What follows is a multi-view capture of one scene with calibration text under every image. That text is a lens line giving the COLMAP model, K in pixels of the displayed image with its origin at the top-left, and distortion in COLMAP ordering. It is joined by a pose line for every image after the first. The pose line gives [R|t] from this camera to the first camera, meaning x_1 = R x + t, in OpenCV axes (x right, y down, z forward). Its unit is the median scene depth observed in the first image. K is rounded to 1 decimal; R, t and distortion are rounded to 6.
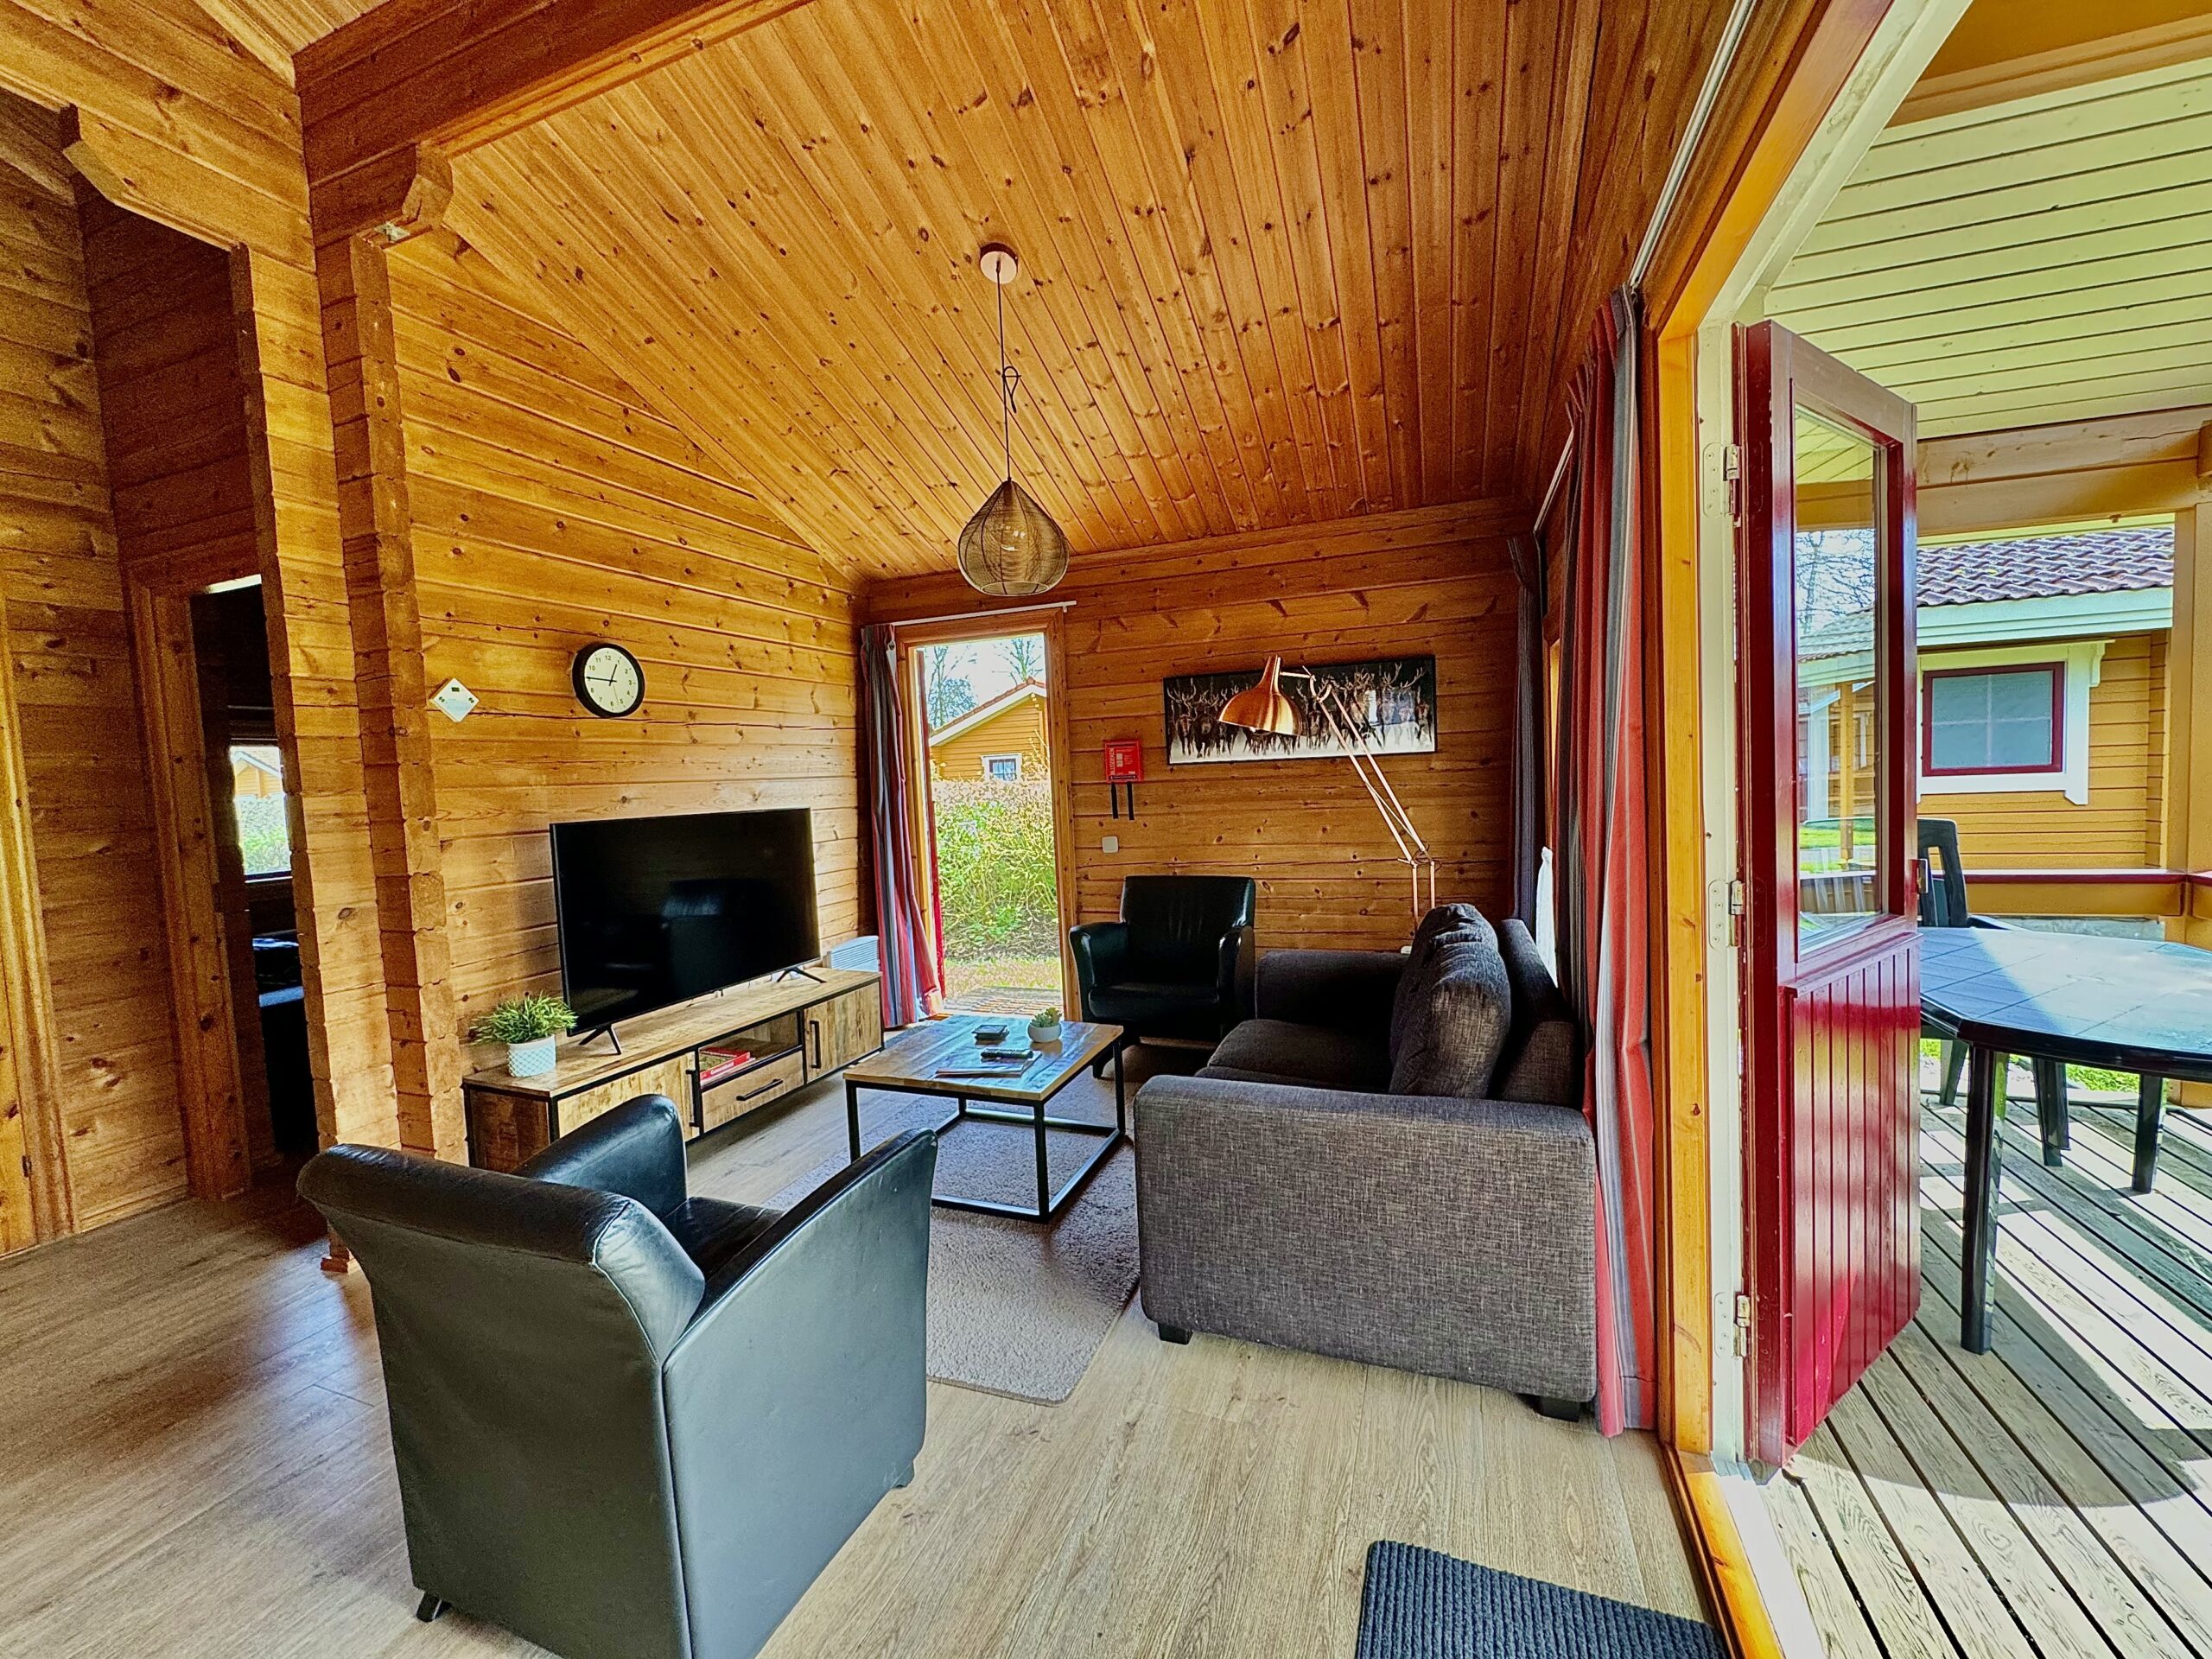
lens RADIAL K [[879.9, 0, 1106.0], [0, 879.9, 829.5], [0, 0, 1]] dist [0.000717, 0.000209]
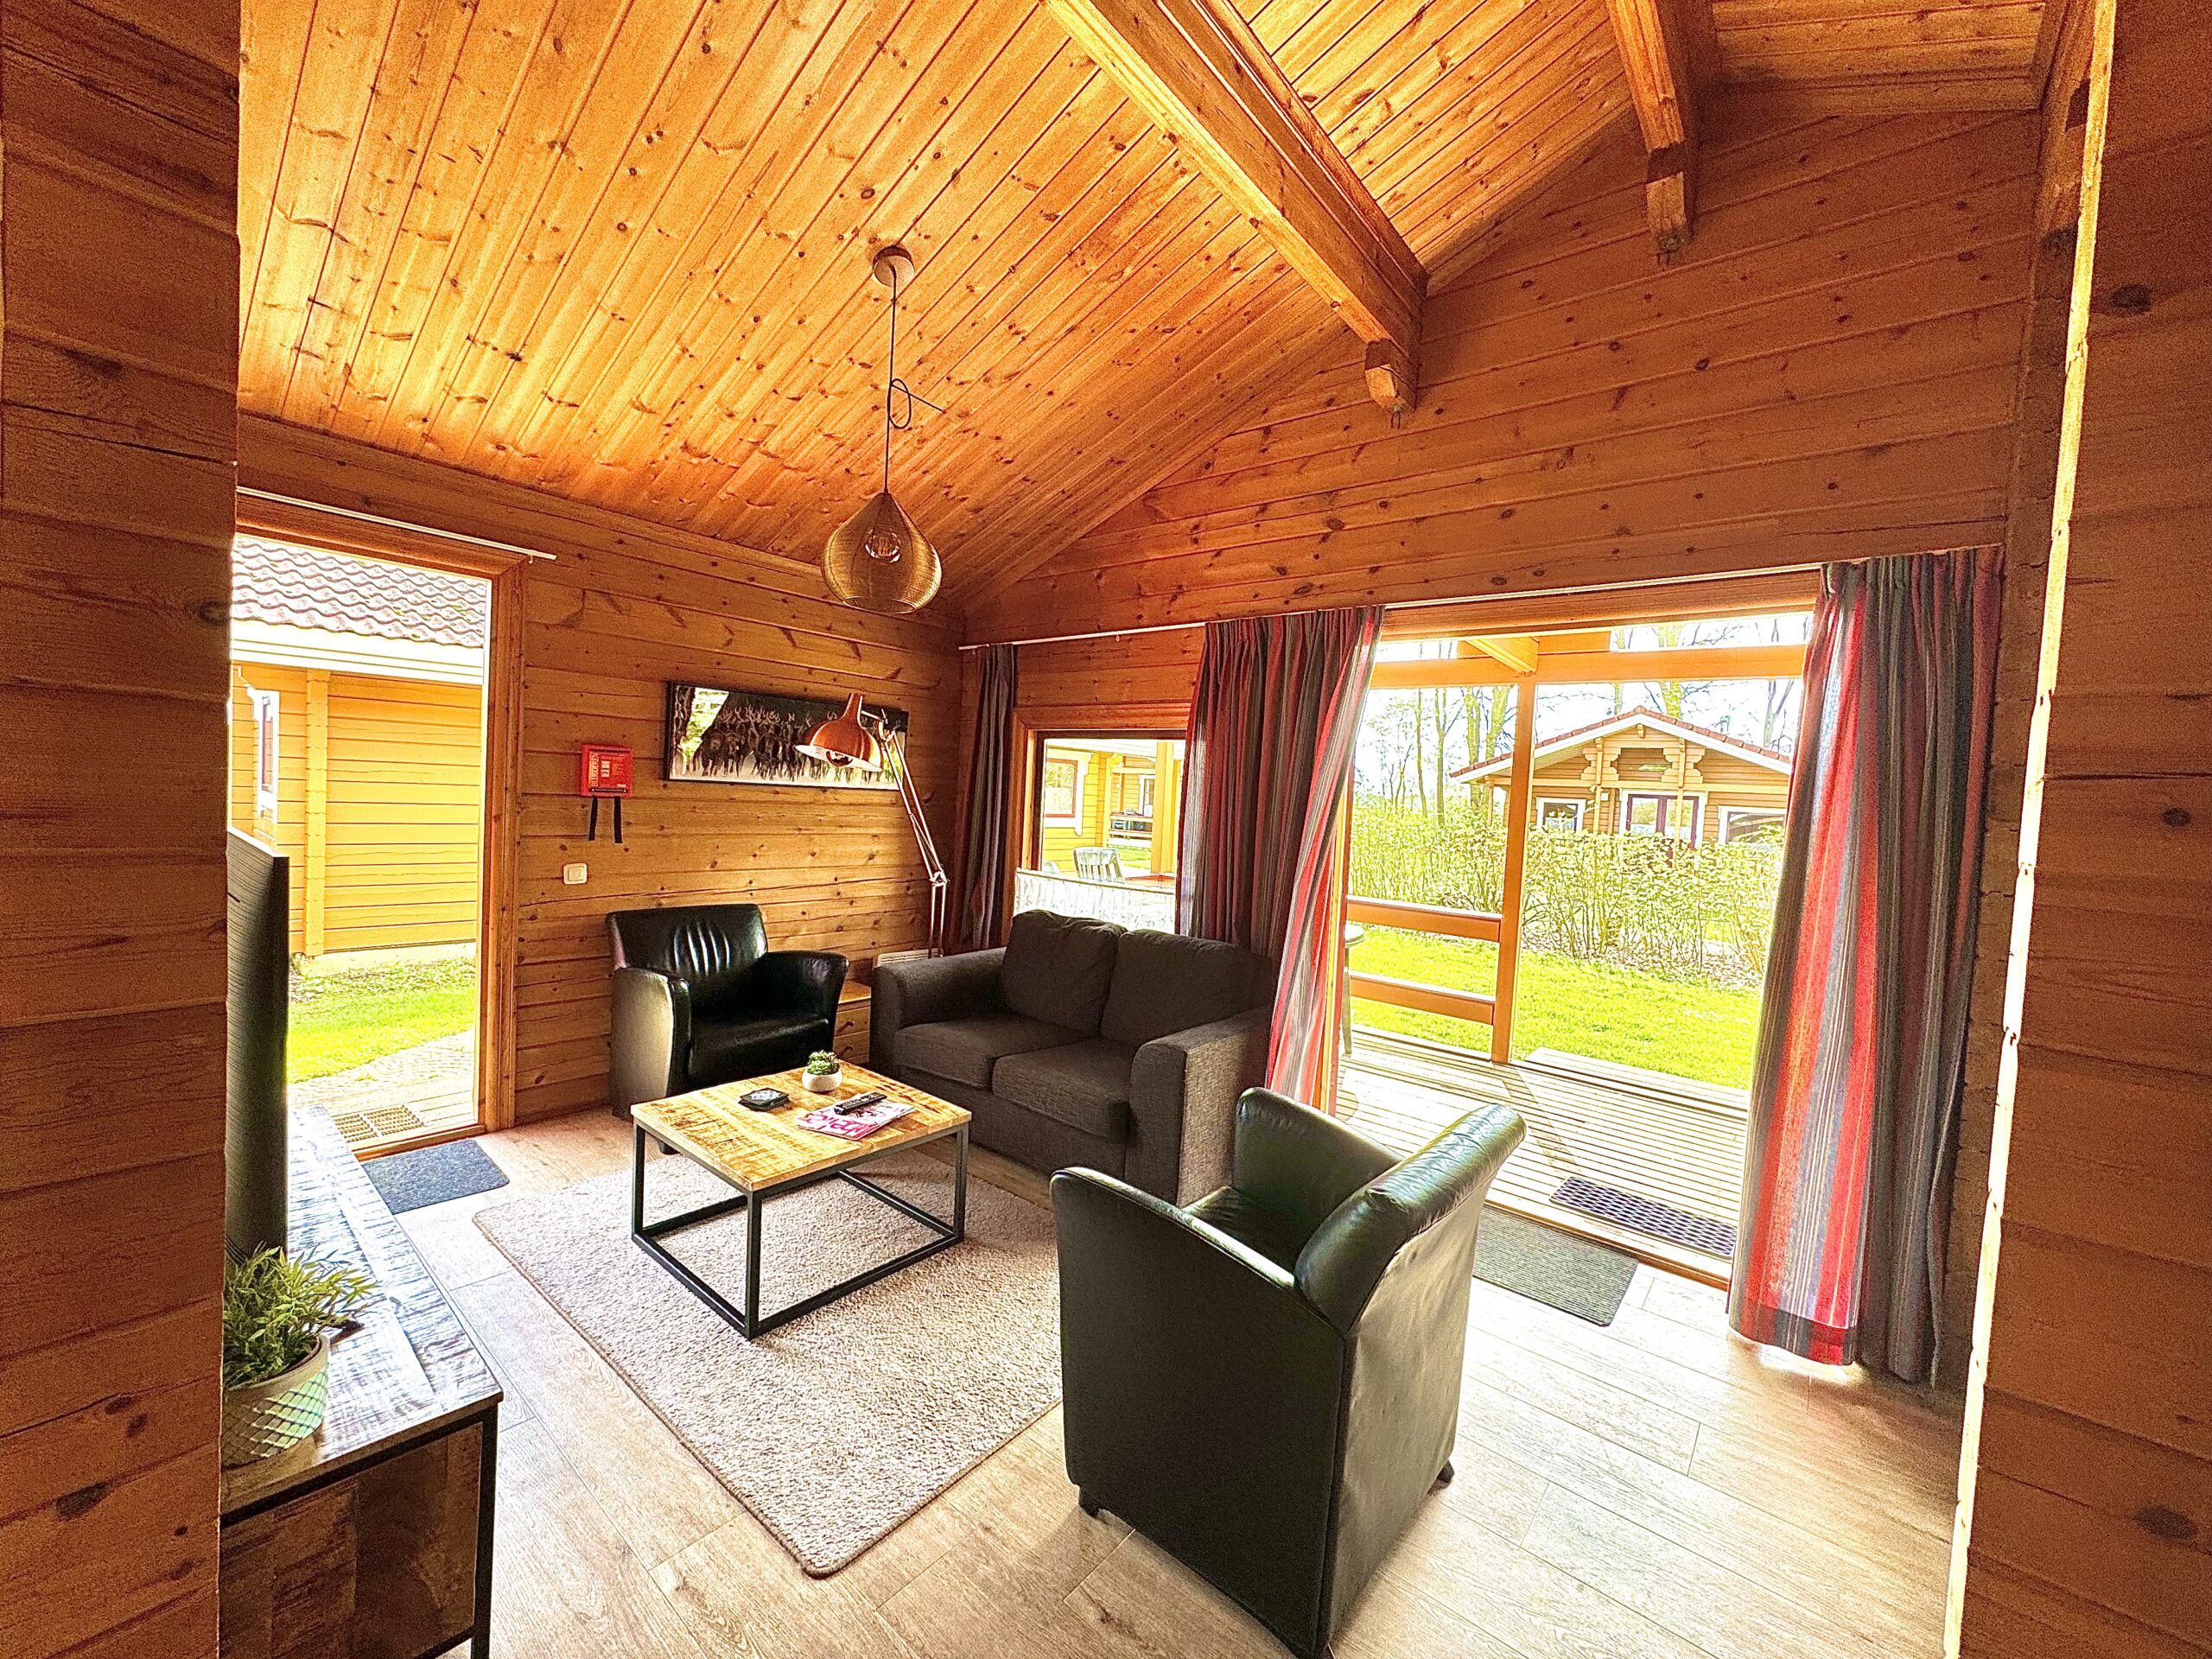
lens RADIAL K [[879.9, 0, 1106.0], [0, 879.9, 829.5], [0, 0, 1]] dist [0.000717, 0.000209]
pose [[0.318844, 0.026224, 0.947444, -0.605745], [-0.000925, 0.999625, -0.027357, -0.001052], [-0.947807, 0.007846, 0.318748, 0.306516]]
